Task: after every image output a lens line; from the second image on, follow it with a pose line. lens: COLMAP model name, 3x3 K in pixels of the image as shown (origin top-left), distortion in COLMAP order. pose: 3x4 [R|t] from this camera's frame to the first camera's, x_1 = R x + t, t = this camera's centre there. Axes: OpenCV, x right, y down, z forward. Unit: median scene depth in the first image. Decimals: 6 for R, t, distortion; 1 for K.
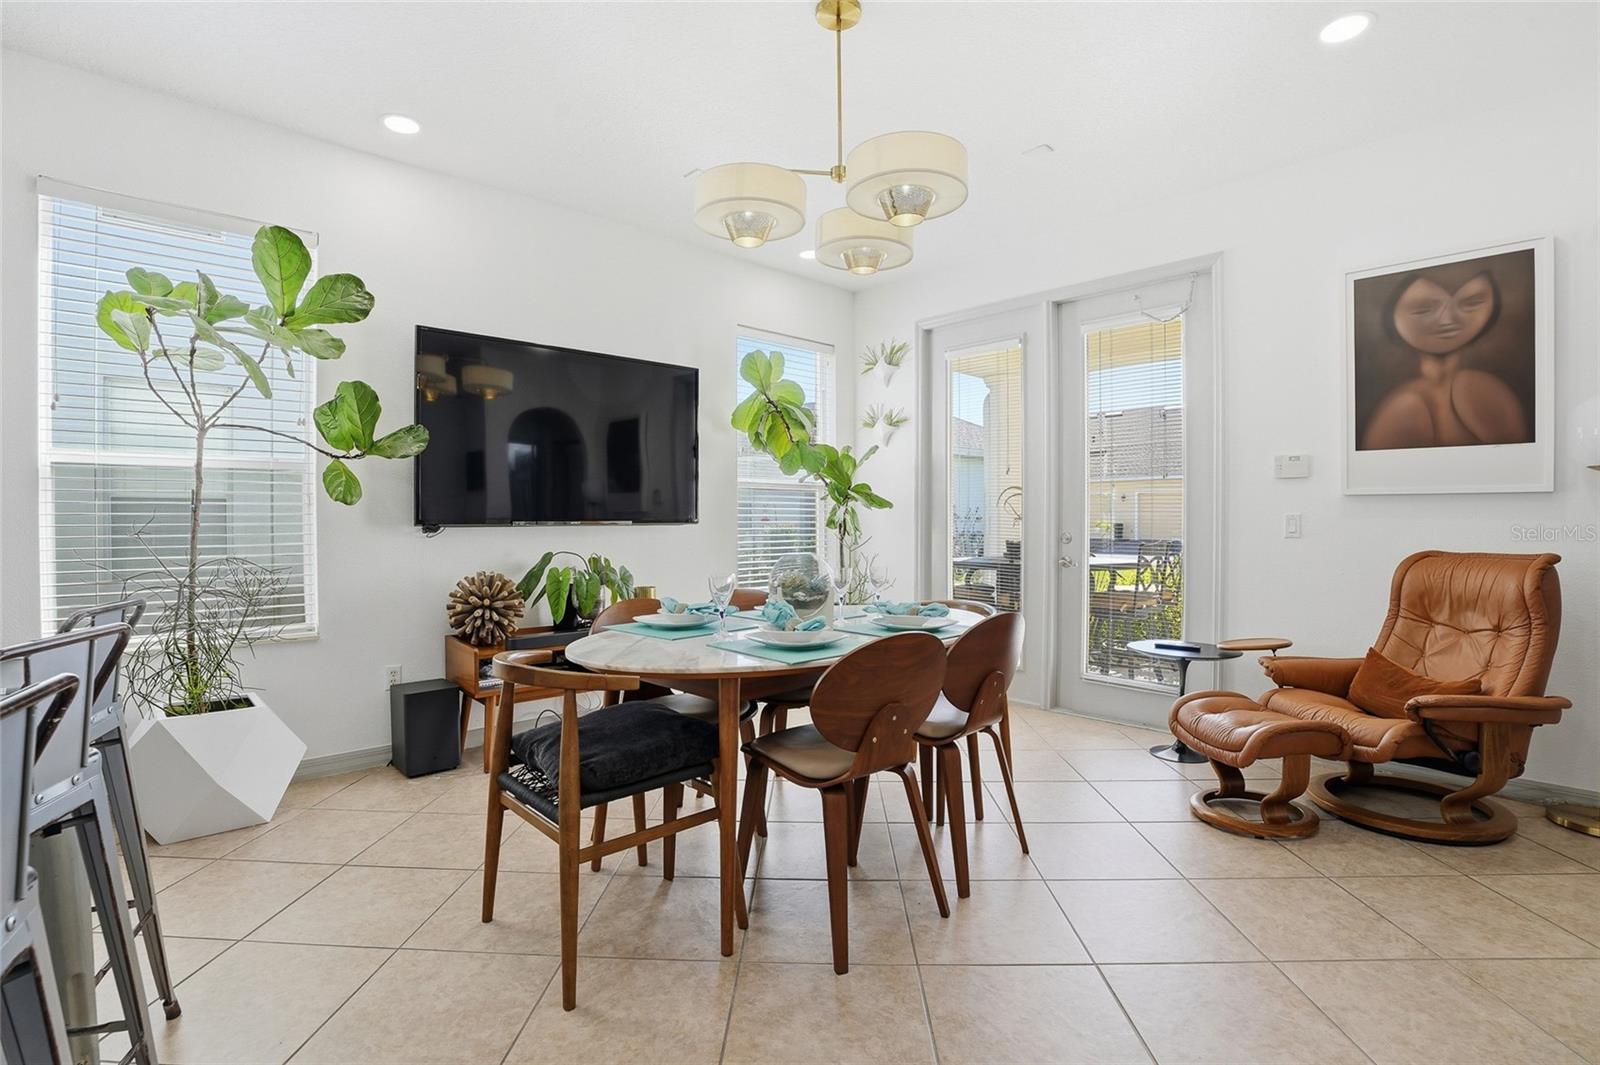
lens RADIAL K [[738.4, 0, 791.1], [0, 738.4, 530.2], [0, 0, 1]] dist [-0.050119, 0.005535]
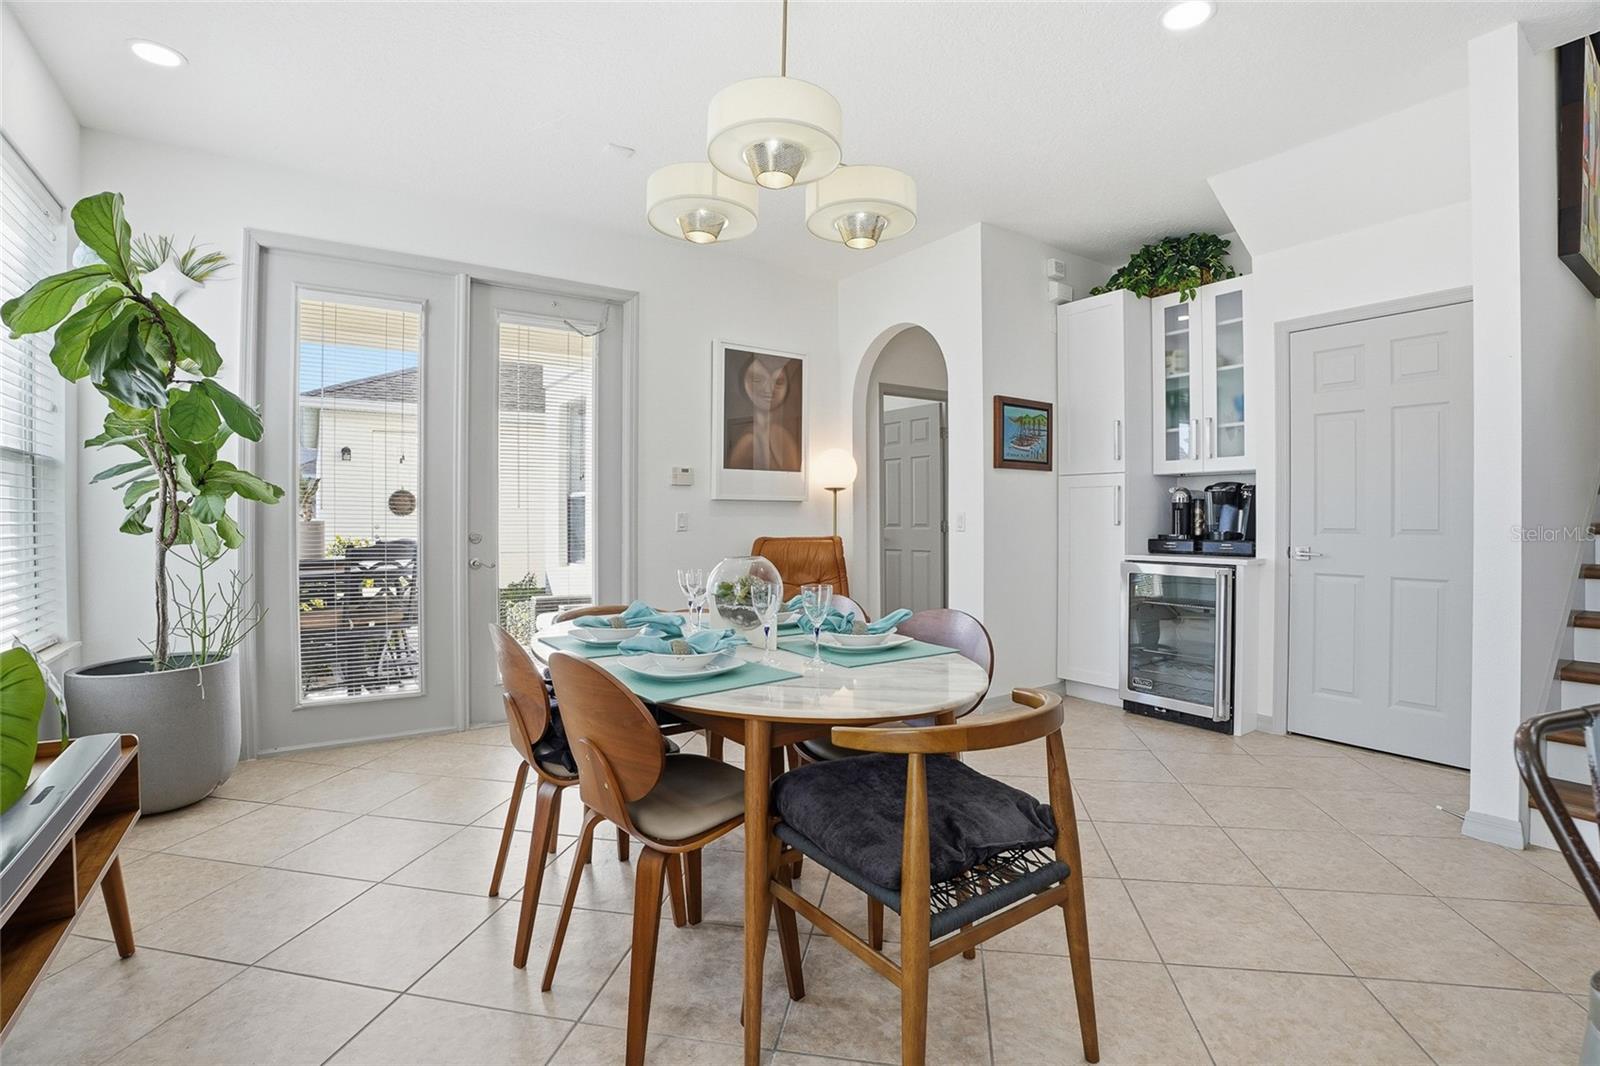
lens RADIAL K [[738.4, 0, 810.9], [0, 738.4, 518.8], [0, 0, 1]] dist [-0.050119, 0.005535]
pose [[0.152477, -0.004450, 0.988297, -0.591188], [0.016920, 0.999855, 0.001892, -0.010677], [-0.988162, 0.016433, 0.152530, 0.568459]]
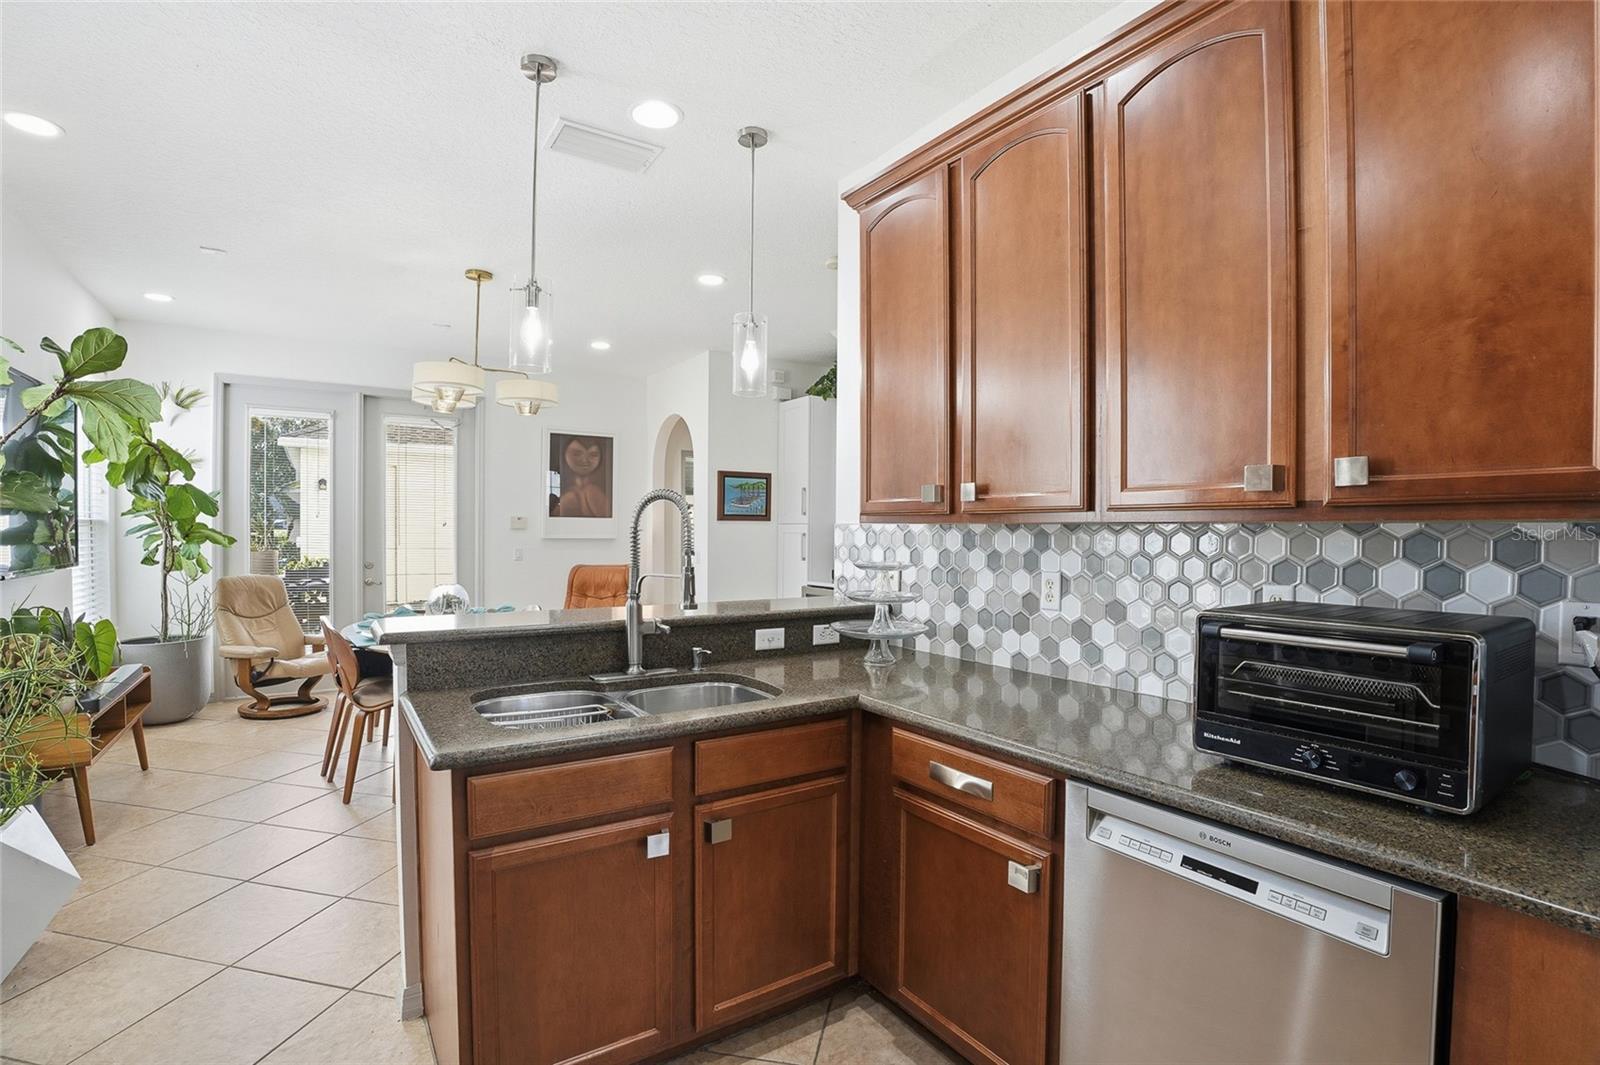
lens RADIAL K [[738.4, 0, 794.6], [0, 738.4, 541.5], [0, 0, 1]] dist [-0.050119, 0.005535]
pose [[0.177283, -0.015593, 0.984036, -1.066180], [0.009282, 0.999856, 0.014171, -0.059689], [-0.984116, 0.006622, 0.177402, -0.051159]]
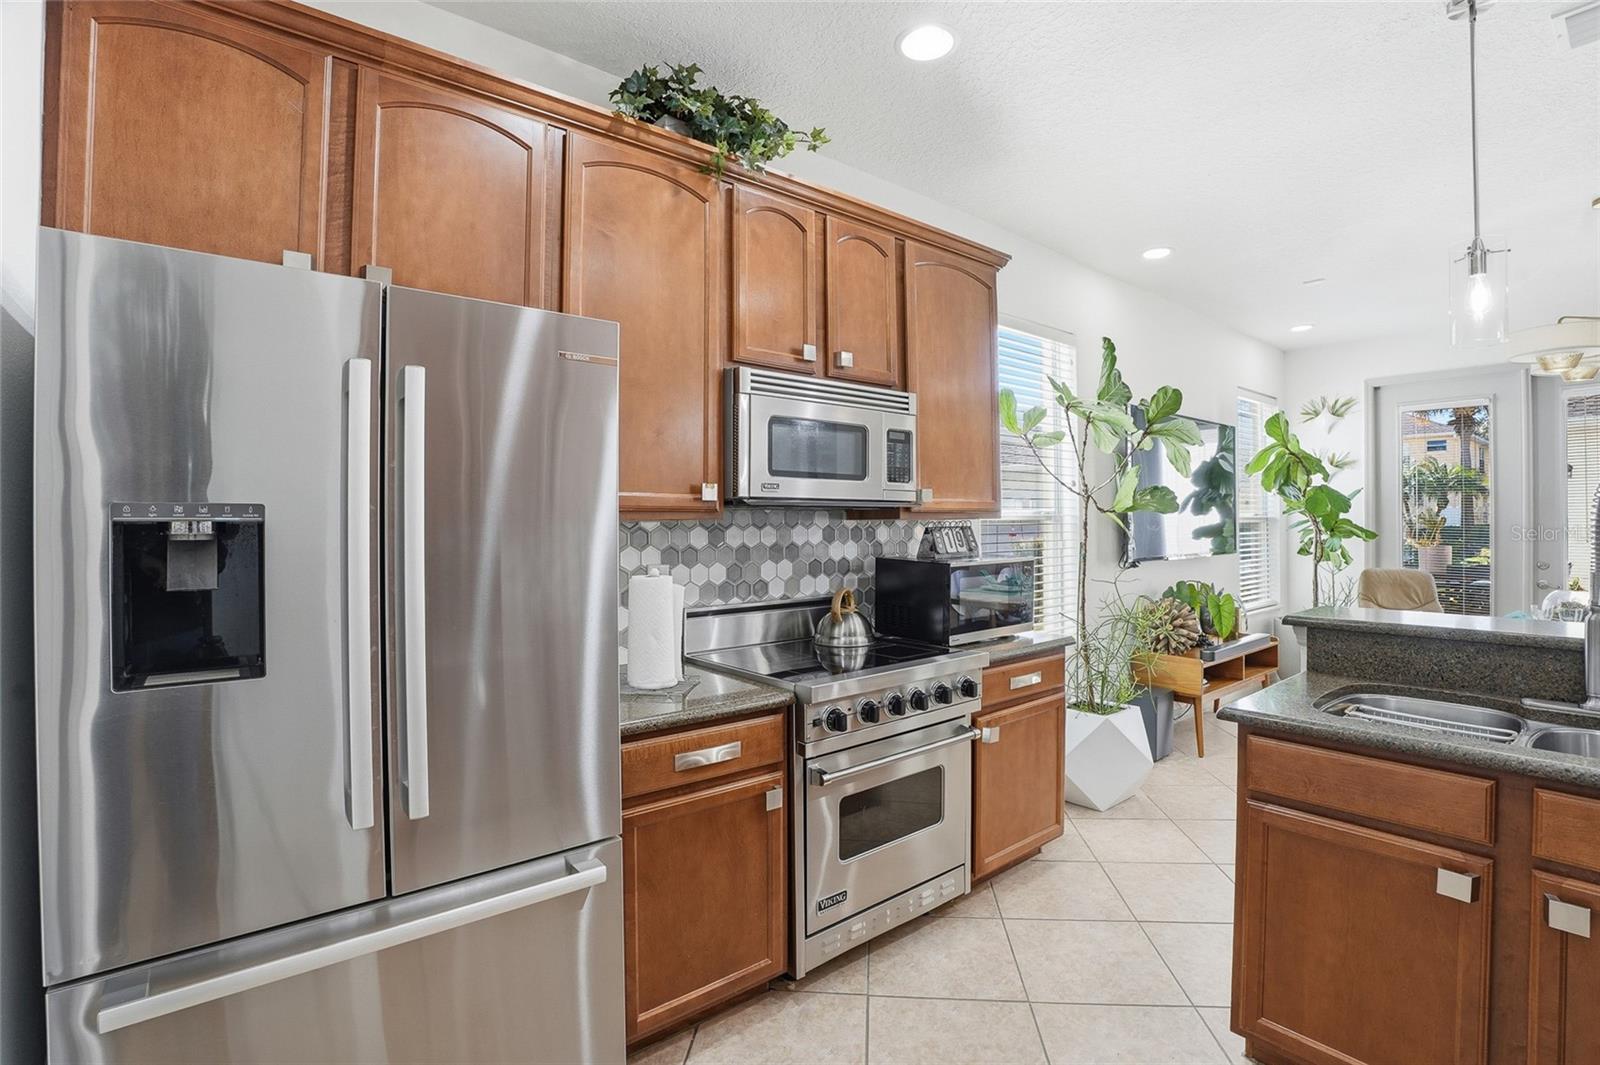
lens RADIAL K [[738.4, 0, 810.9], [0, 738.4, 528.5], [0, 0, 1]] dist [-0.050119, 0.005535]
pose [[0.998516, -0.005169, -0.054210, -0.965873], [0.004678, 0.999947, -0.009195, -0.057228], [0.054255, 0.008928, 0.998487, -0.286255]]
